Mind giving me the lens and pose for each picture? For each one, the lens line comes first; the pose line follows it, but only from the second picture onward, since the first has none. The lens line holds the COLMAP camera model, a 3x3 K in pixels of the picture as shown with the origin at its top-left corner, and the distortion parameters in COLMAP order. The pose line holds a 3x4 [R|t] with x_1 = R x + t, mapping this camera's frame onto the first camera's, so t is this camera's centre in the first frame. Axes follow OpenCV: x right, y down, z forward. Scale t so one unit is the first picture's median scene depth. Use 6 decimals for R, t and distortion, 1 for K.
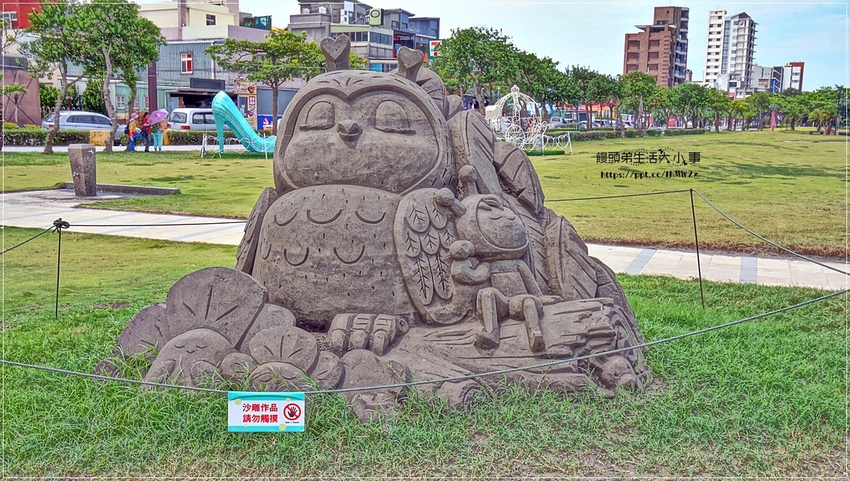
lens RADIAL K [[806.7, 0, 424.5], [0, 806.7, 238.0], [0, 0, 1]] dist [-0.015438, 0.000000]
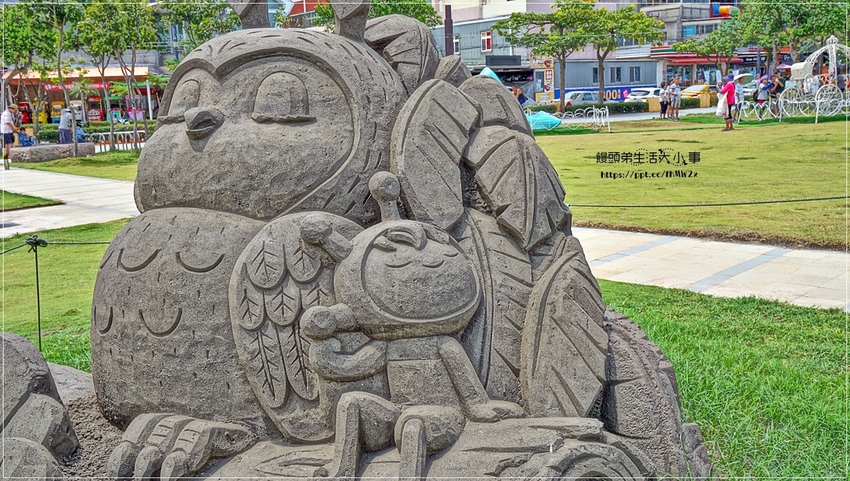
lens RADIAL K [[806.7, 0, 423.8], [0, 806.7, 242.7], [0, 0, 1]] dist [-0.015438, 0.000000]
pose [[0.924713, 0.013595, -0.380423, 0.320201], [0.001079, 0.999264, 0.038335, -0.061748], [0.380664, -0.035859, 0.924018, 0.466220]]
